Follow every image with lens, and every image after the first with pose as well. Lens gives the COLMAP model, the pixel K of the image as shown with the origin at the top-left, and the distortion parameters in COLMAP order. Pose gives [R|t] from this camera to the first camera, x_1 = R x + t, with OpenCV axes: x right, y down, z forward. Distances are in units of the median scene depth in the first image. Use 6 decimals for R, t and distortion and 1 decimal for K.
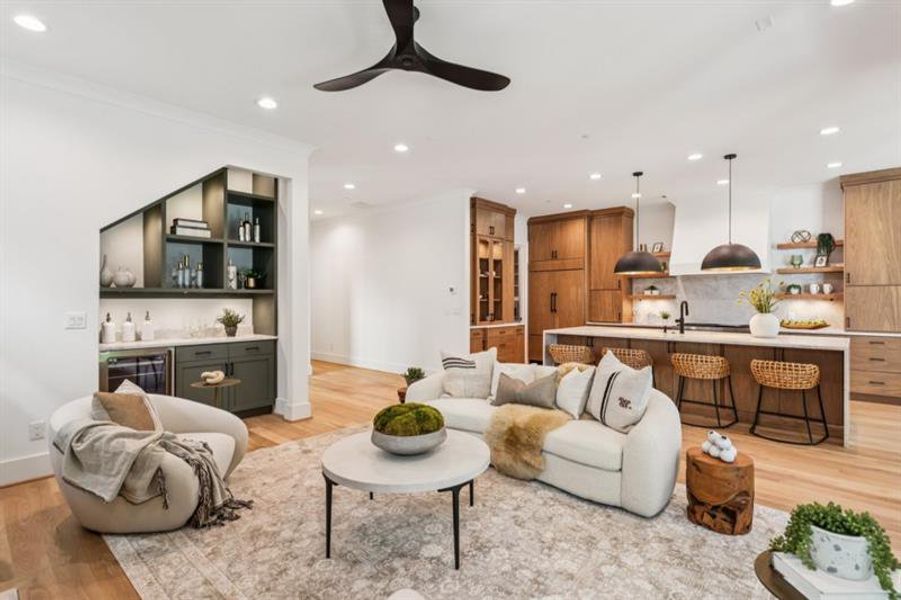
lens RADIAL K [[441.9, 0, 458.3], [0, 441.9, 297.5], [0, 0, 1]] dist [0.014724, -0.010265]
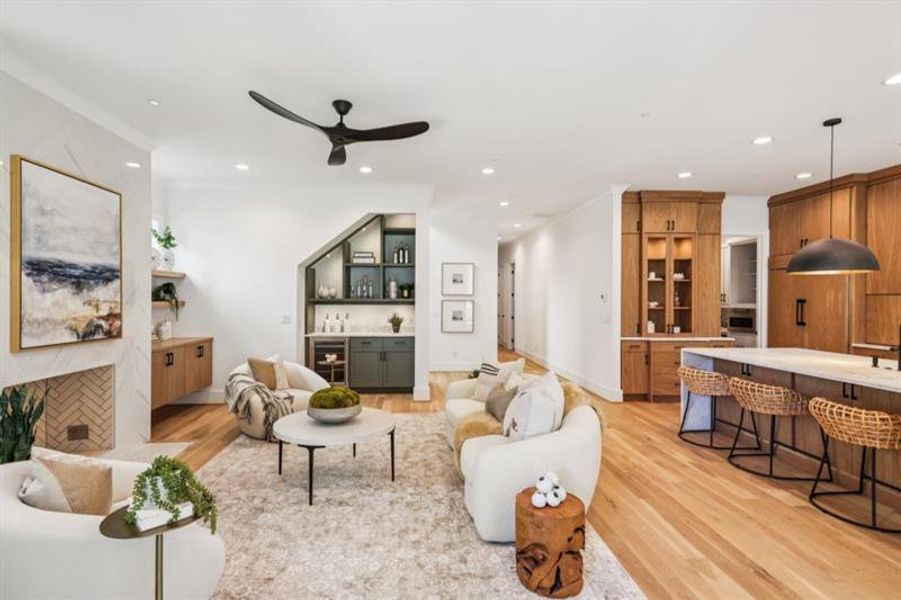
lens RADIAL K [[440.9, 0, 429.0], [0, 440.9, 297.7], [0, 0, 1]] dist [0.040391, -0.016306]
pose [[0.698543, 0.000217, -0.715568, 0.498761], [-0.000546, 1.000000, -0.000230, -0.018819], [0.715568, 0.000551, 0.698543, 0.108937]]
